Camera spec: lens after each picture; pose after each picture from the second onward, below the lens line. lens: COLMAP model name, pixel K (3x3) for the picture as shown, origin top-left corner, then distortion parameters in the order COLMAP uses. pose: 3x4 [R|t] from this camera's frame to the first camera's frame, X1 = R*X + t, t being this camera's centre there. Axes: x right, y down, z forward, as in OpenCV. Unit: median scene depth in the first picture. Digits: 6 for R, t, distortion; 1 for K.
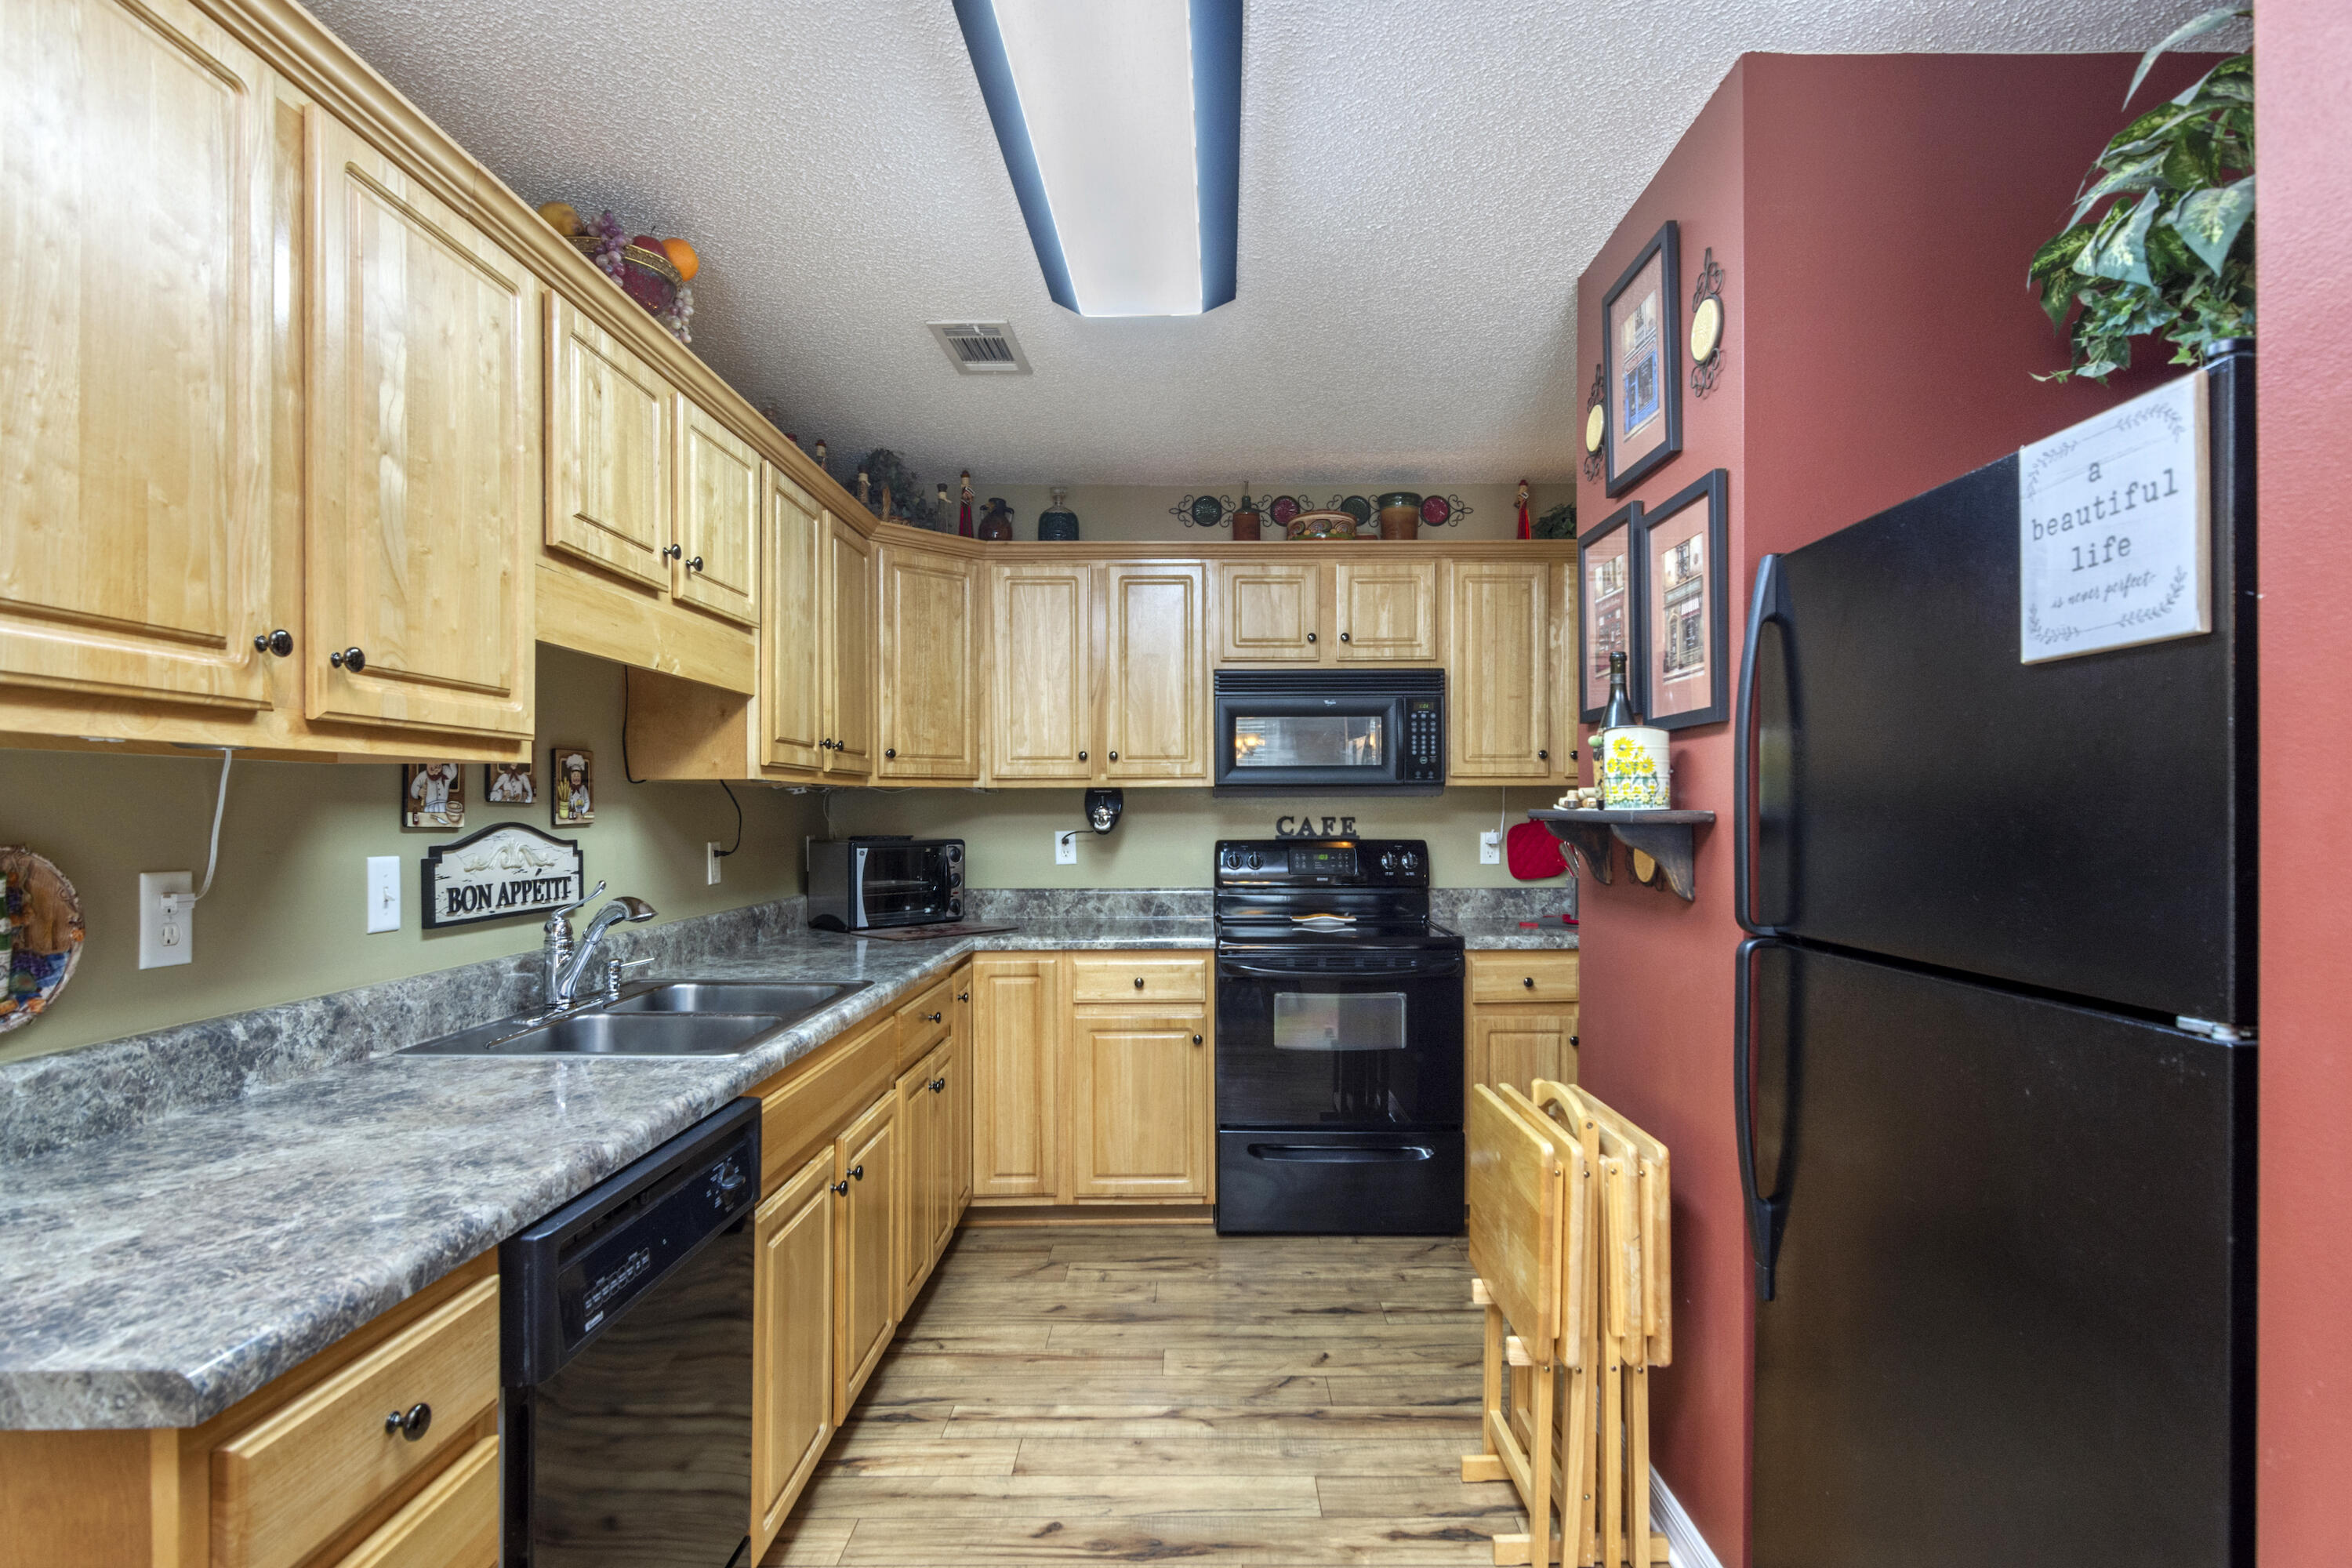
lens RADIAL K [[1210.5, 0, 1207.3], [0, 1210.5, 769.5], [0, 0, 1]] dist [-0.000220, -0.000989]
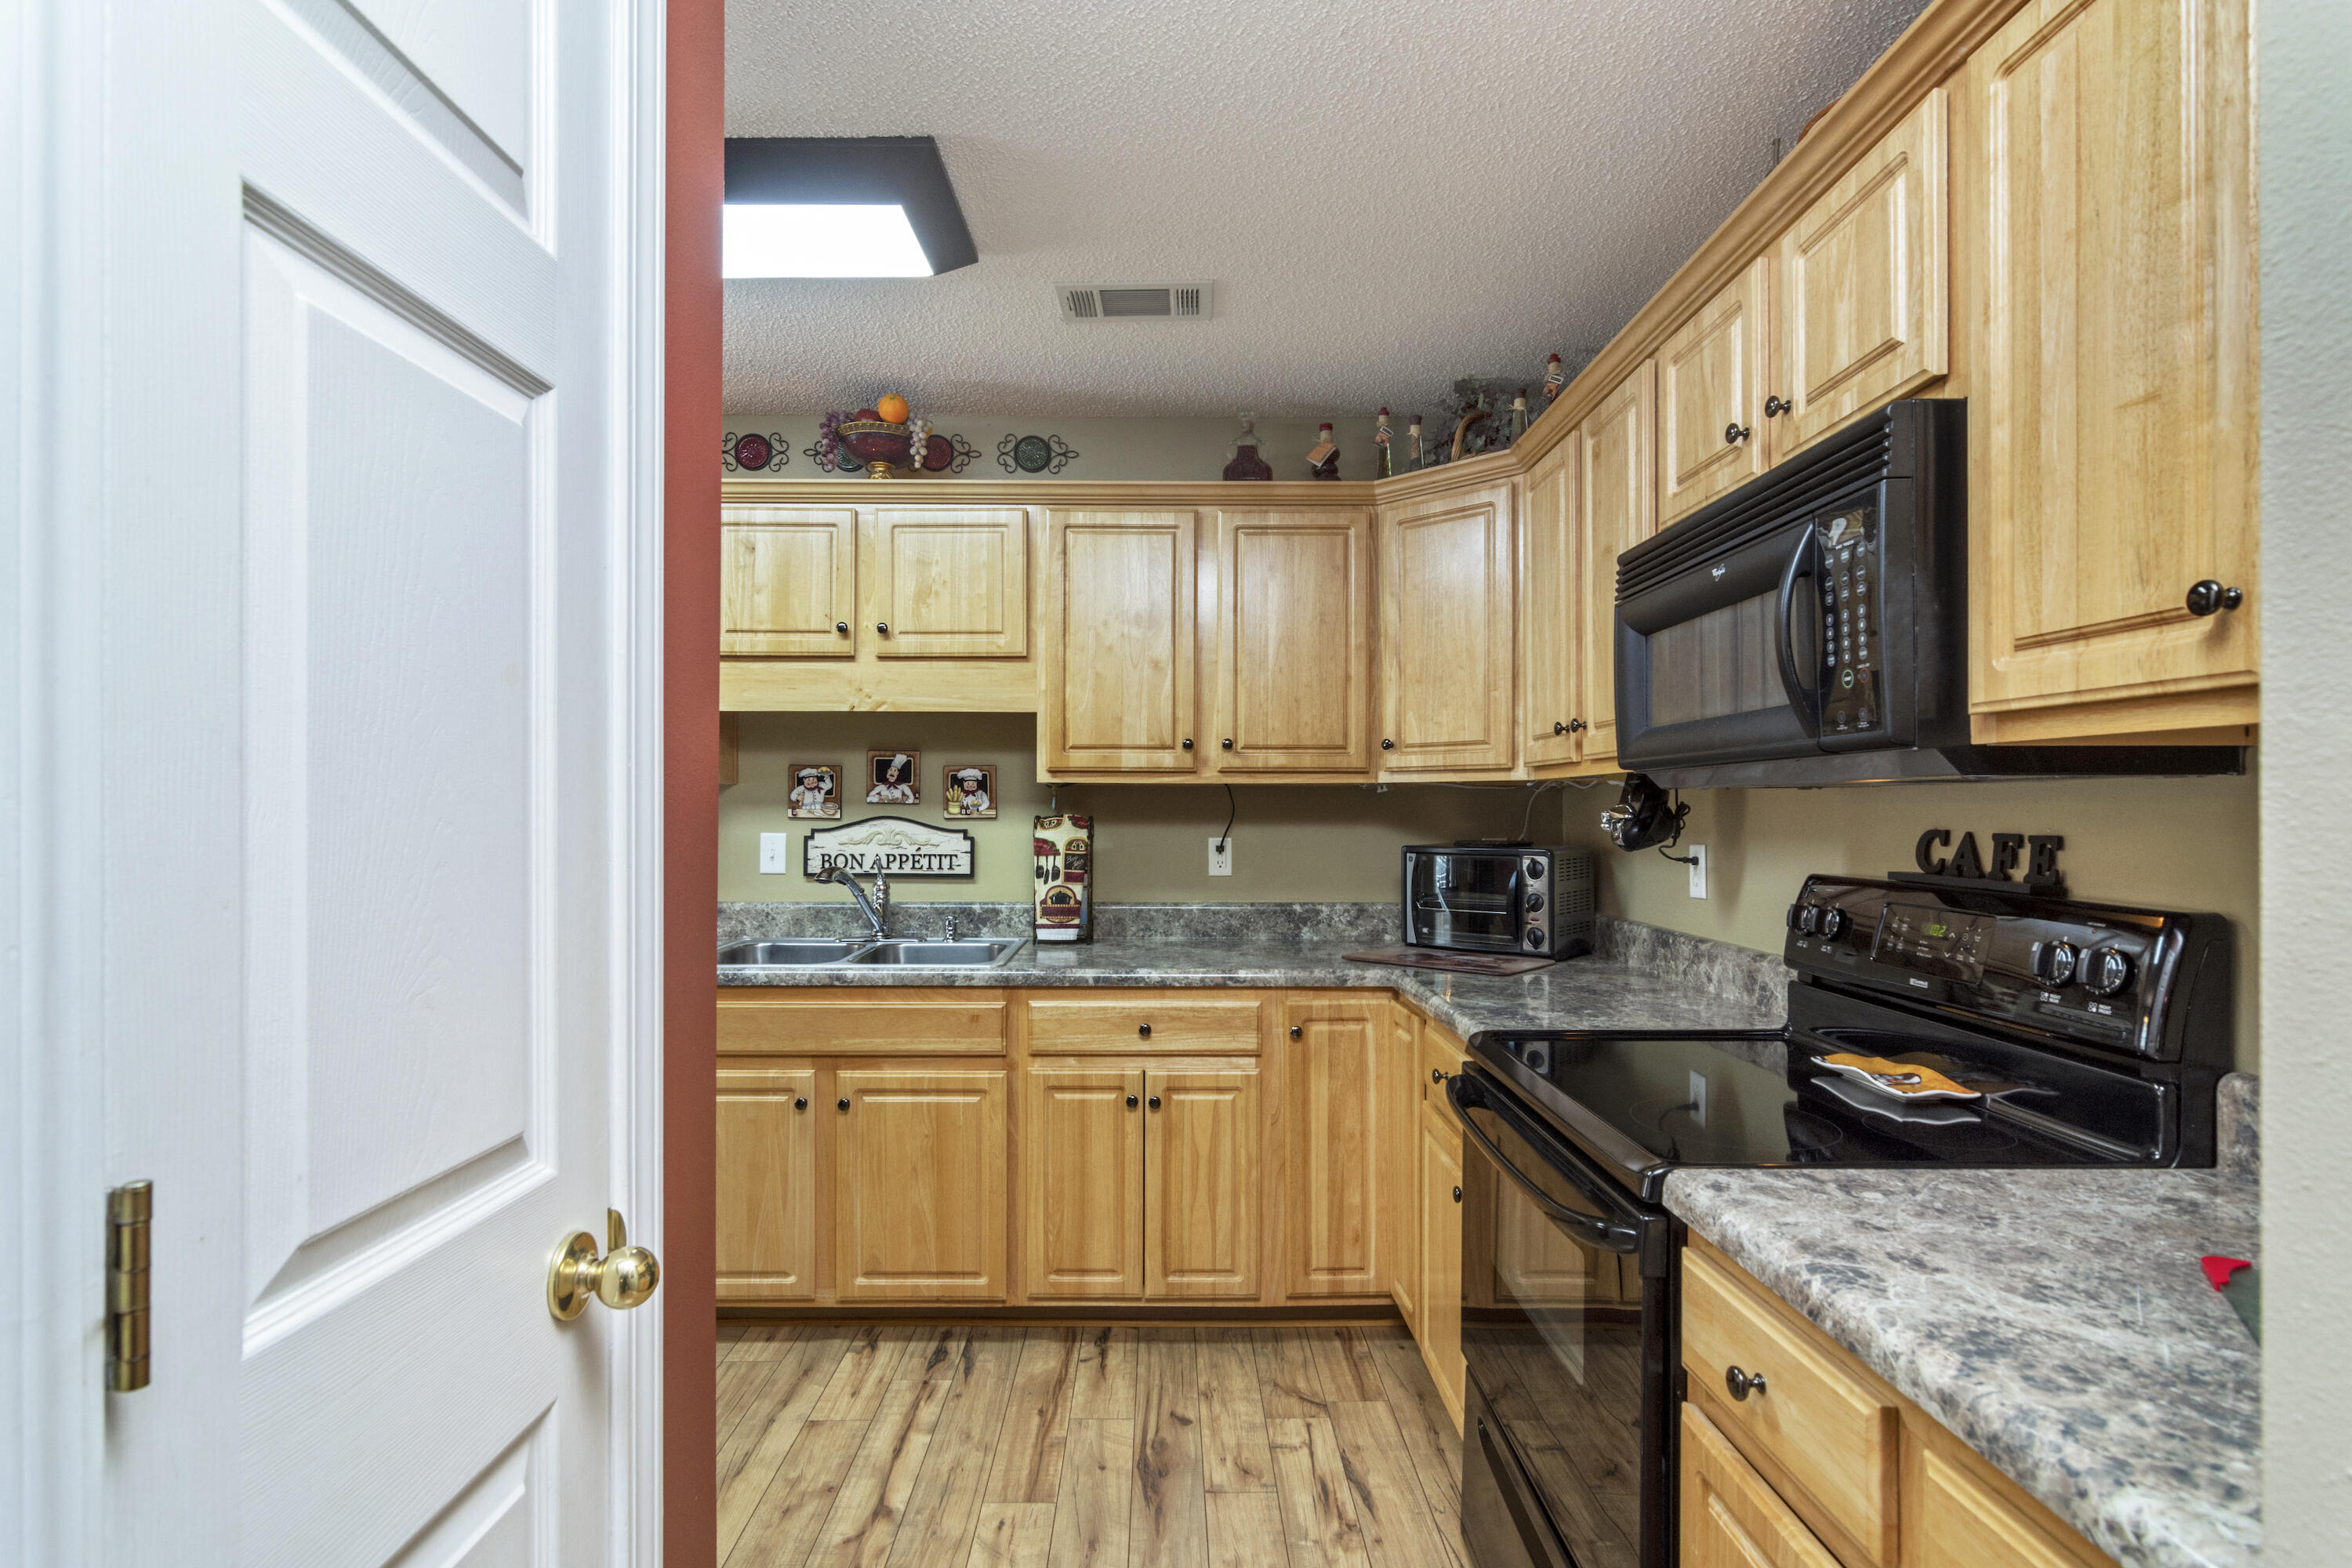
lens RADIAL K [[1133.9, 0, 1179.6], [0, 1133.9, 787.5], [0, 0, 1]] dist [-0.000439, 0.000660]
pose [[-0.001069, -0.013513, -0.999908, 0.548819], [0.031549, 0.999410, -0.013540, 0.024160], [0.999502, -0.031561, -0.000642, 0.857918]]
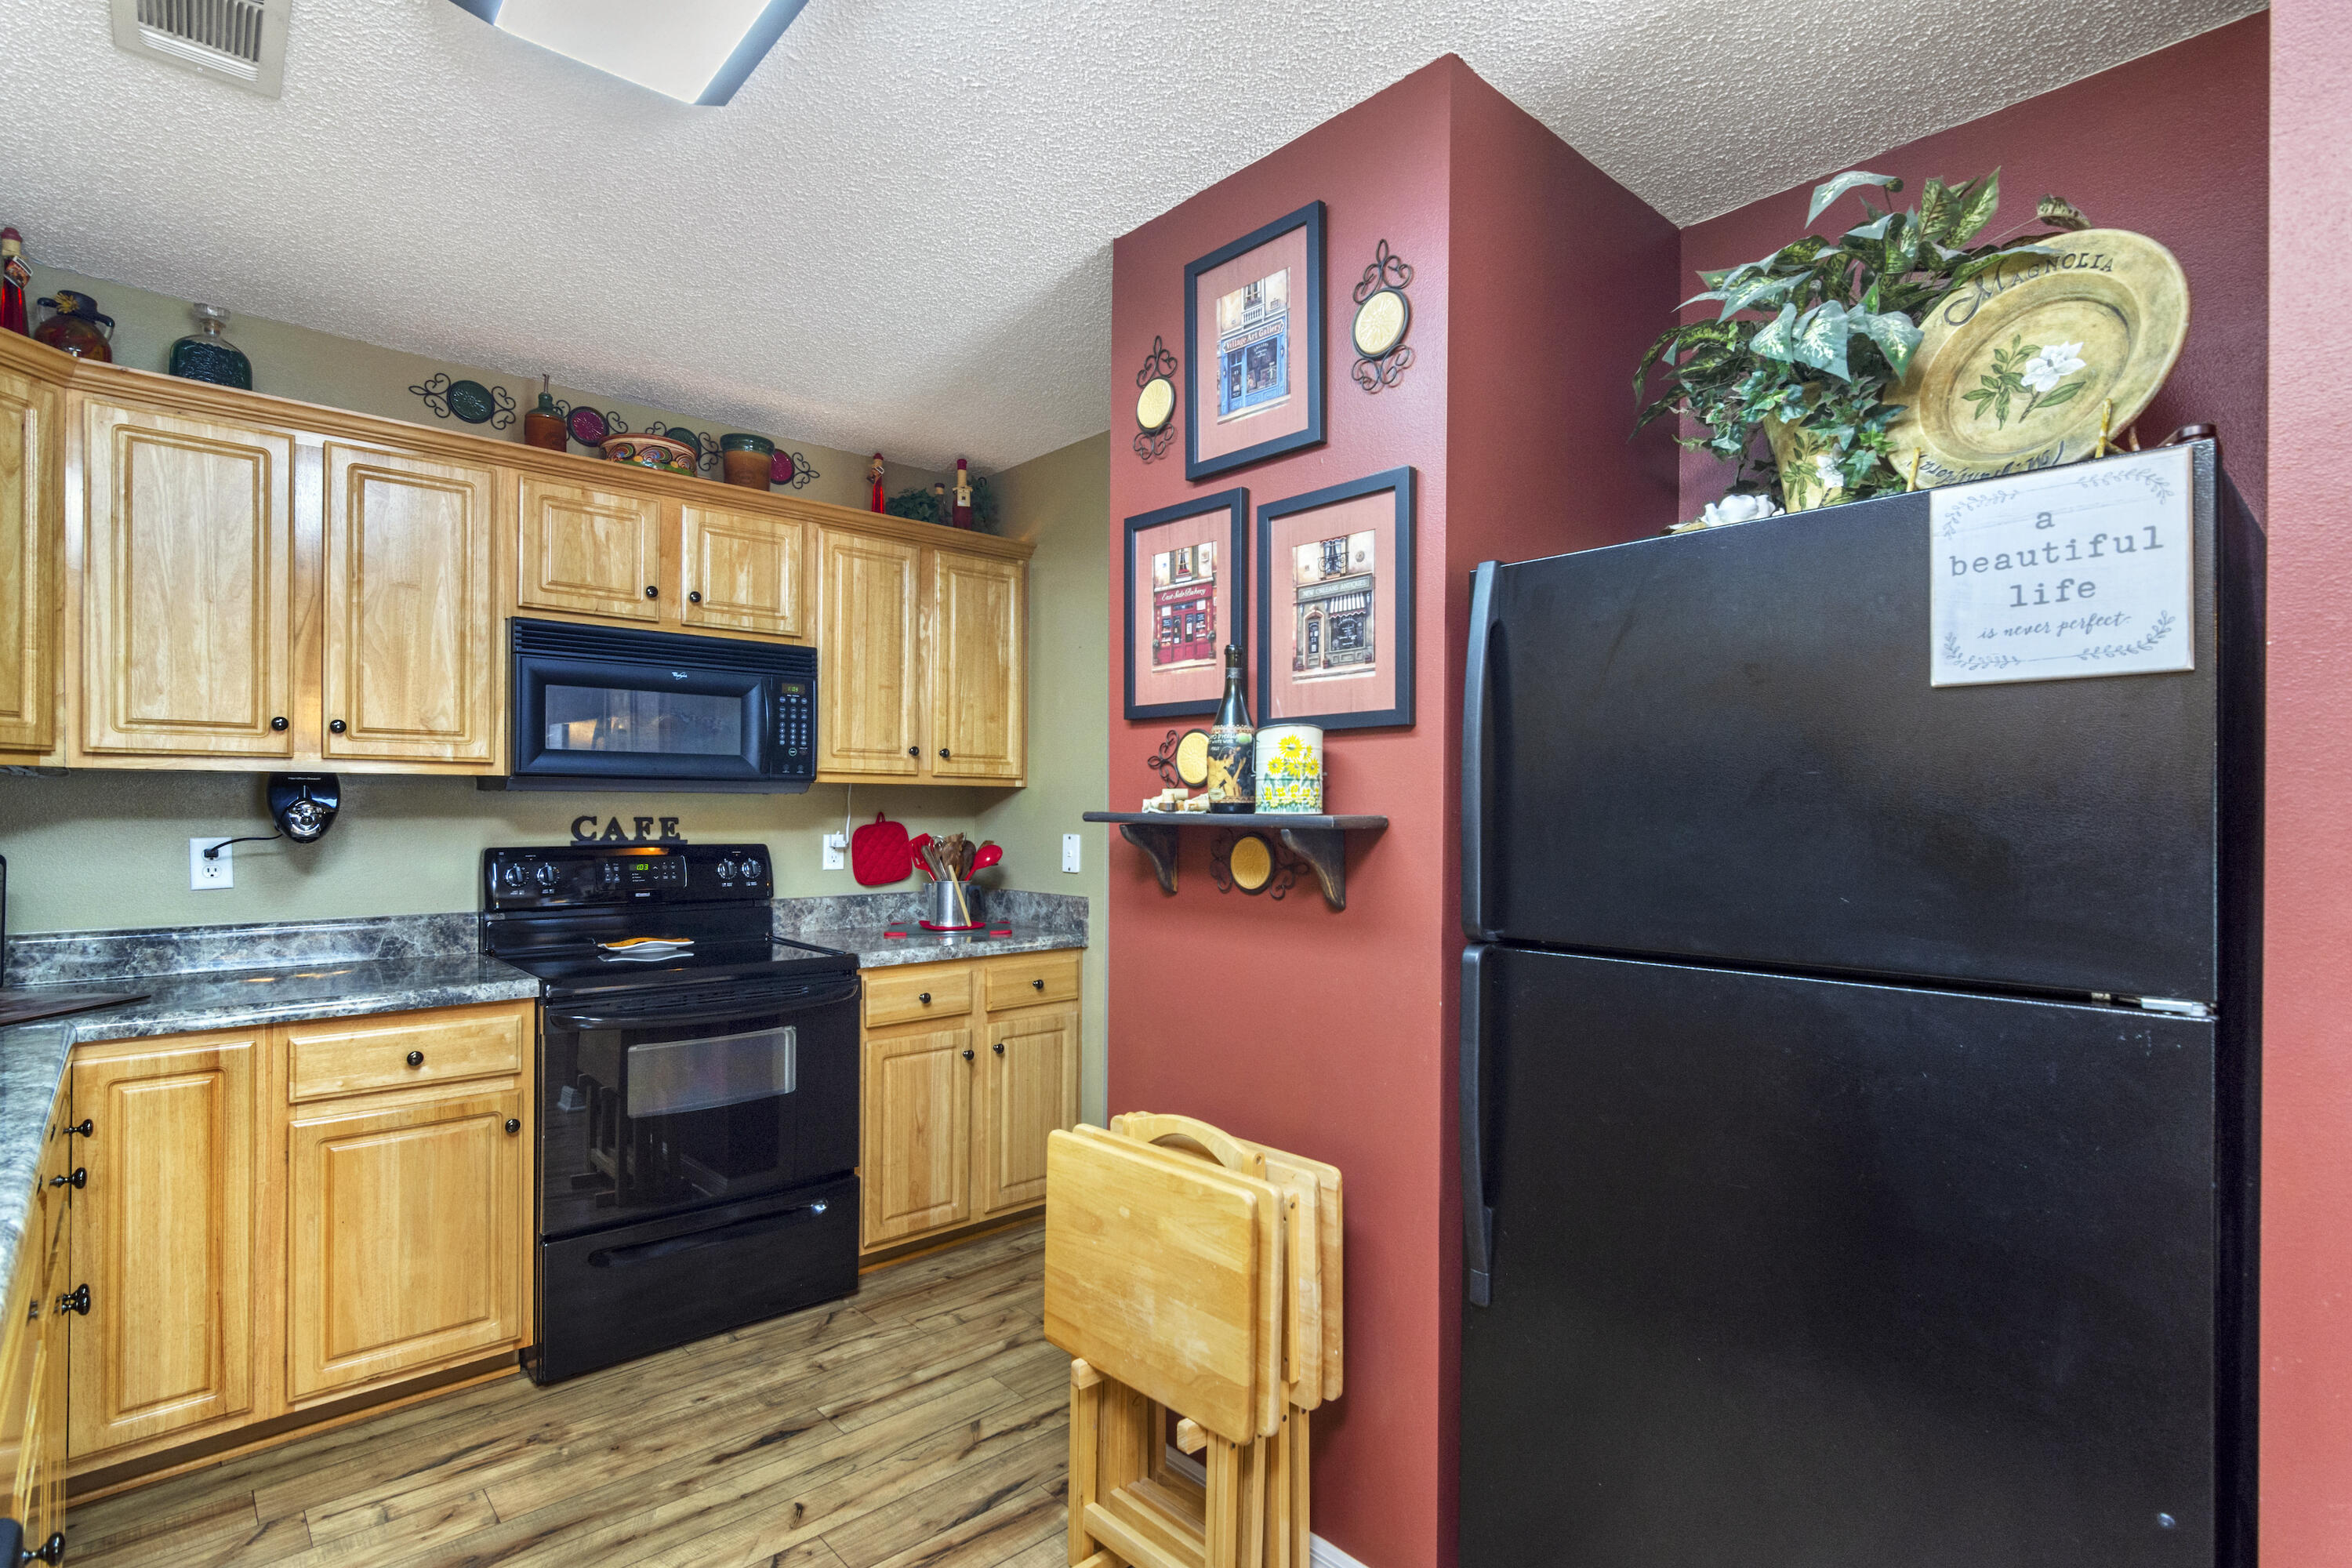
lens RADIAL K [[1133.9, 0, 1179.6], [0, 1133.9, 787.5], [0, 0, 1]] dist [-0.000439, 0.000660]
pose [[0.735350, 0.019935, 0.677394, -0.175919], [-0.029983, 0.999545, 0.003133, 0.007320], [-0.677024, -0.022614, 0.735614, 0.235424]]
